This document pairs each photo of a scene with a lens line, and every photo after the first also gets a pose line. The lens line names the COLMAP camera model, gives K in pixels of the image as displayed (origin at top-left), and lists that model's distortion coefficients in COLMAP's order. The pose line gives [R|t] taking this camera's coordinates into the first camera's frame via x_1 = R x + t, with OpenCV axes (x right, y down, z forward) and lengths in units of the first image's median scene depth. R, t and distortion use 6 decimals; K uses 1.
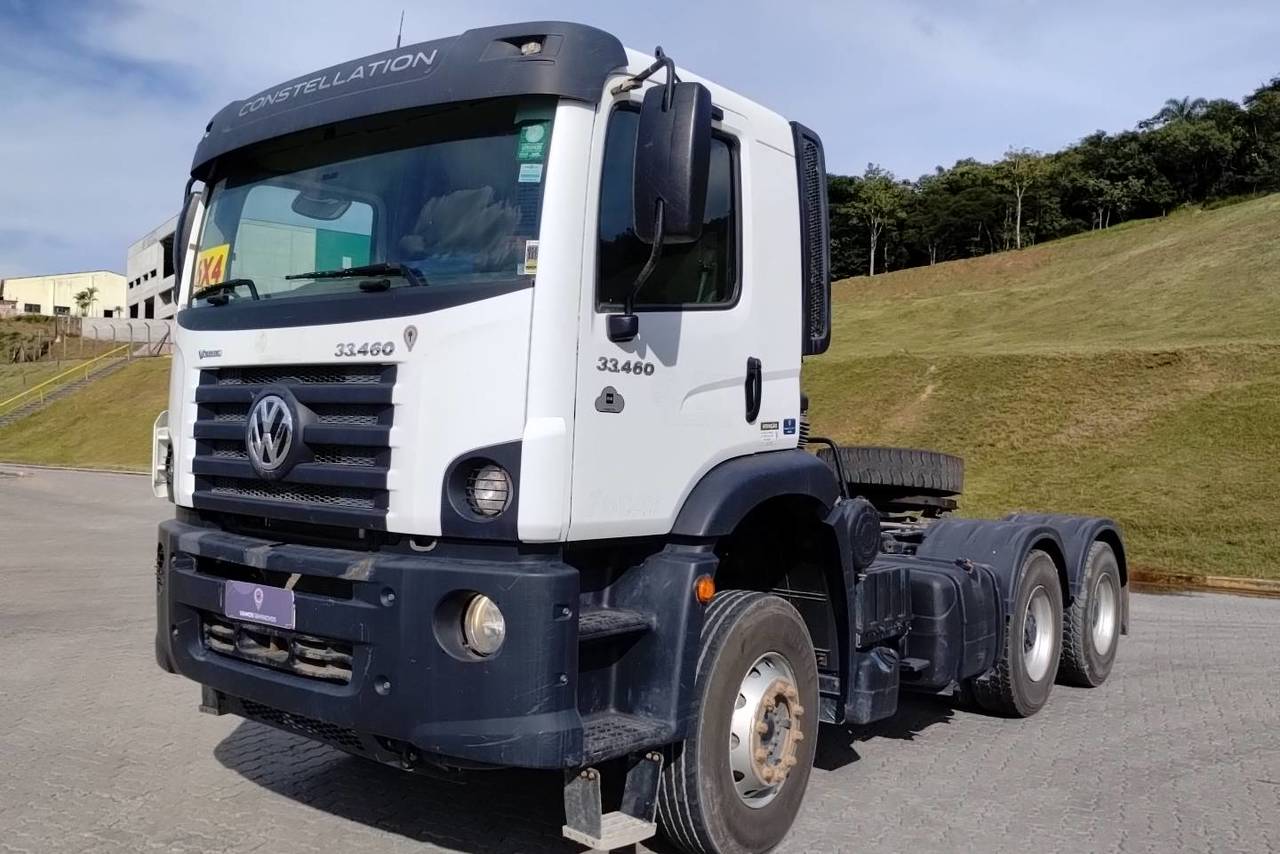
lens RADIAL K [[1055.6, 0, 632.7], [0, 1055.6, 421.1], [0, 0, 1]] dist [0.038260, -0.004062]
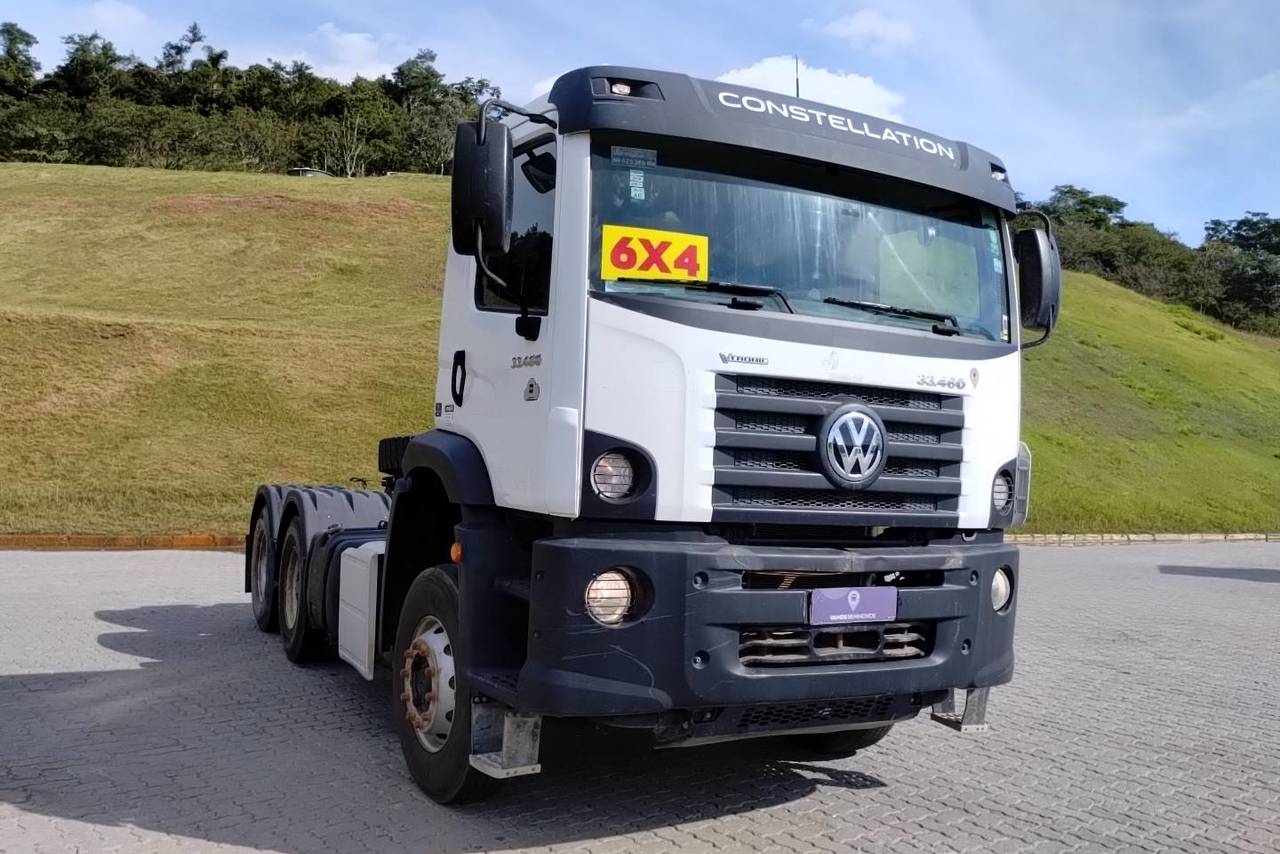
lens RADIAL K [[1049.9, 0, 640.0], [0, 1049.9, 427.0], [0, 0, 1]] dist [0.040848, -0.004182]
pose [[0.414122, 0.015489, 0.910090, -1.418556], [-0.054136, 0.998504, 0.007640, -0.005618], [-0.908610, -0.052433, 0.414341, 0.761207]]
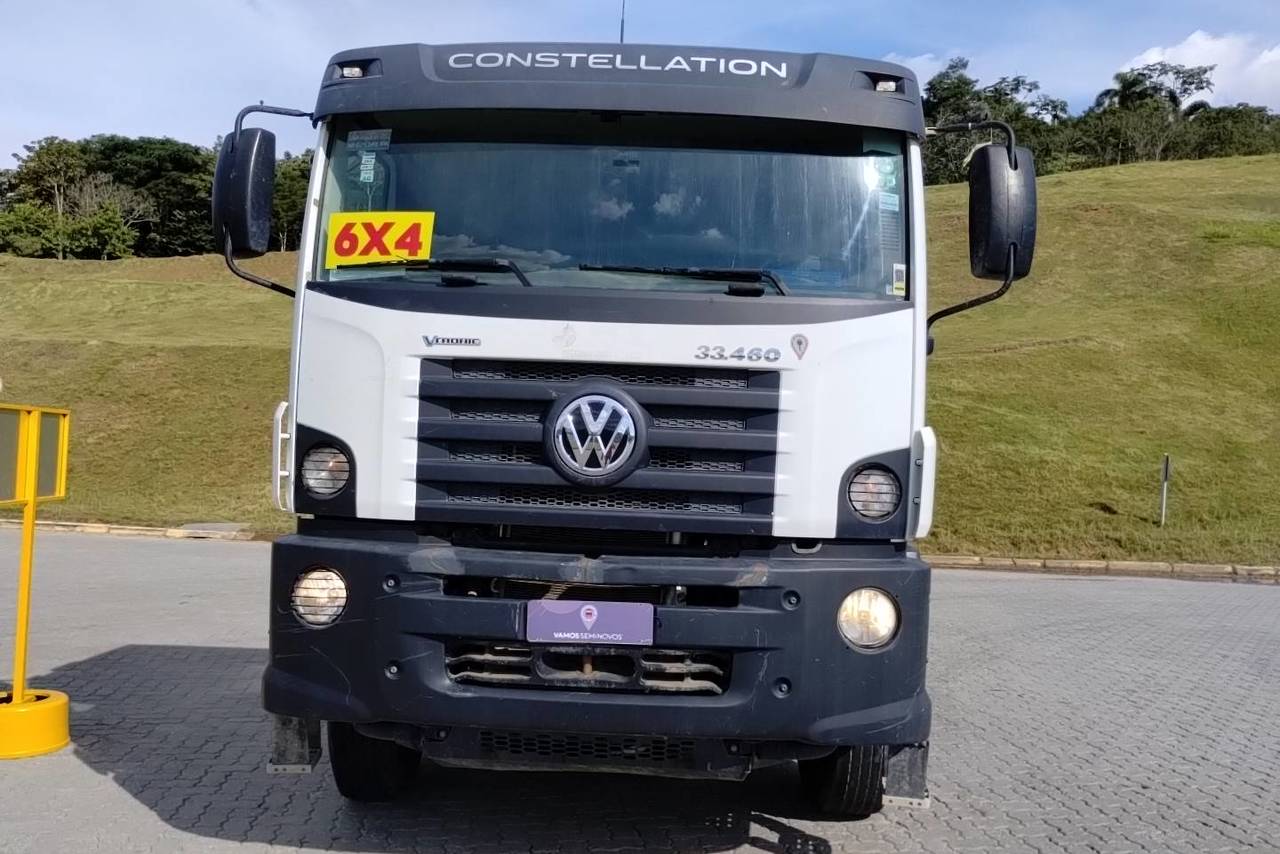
lens RADIAL K [[1055.6, 0, 632.7], [0, 1055.6, 421.1], [0, 0, 1]] dist [0.038260, -0.004062]
pose [[0.810765, 0.016842, 0.585130, -0.856404], [-0.023351, 0.999721, 0.003581, -0.005656], [-0.584906, -0.016566, 0.810932, 0.240840]]
